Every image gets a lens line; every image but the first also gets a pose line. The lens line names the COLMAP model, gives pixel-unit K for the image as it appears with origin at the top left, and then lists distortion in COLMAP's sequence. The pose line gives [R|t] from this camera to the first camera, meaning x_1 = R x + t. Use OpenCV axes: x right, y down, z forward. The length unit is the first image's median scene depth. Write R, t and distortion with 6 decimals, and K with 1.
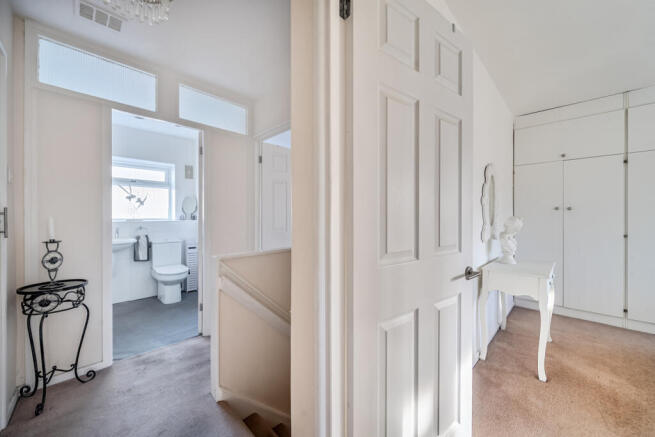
lens RADIAL K [[244.1, 0, 327.5], [0, 244.1, 218.5], [0, 0, 1]] dist [-0.009958, 0.000037]
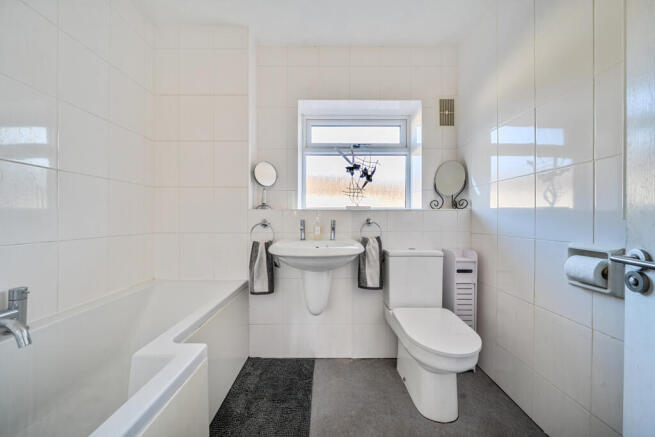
lens RADIAL K [[219.3, 0, 327.5], [0, 219.3, 218.5], [0, 0, 1]] dist [-0.000843, -0.000033]
pose [[0.694924, 0.000342, -0.719083, -0.476755], [-0.004226, 0.999985, -0.003608, 0.031740], [0.719071, 0.005546, 0.694915, 0.591330]]
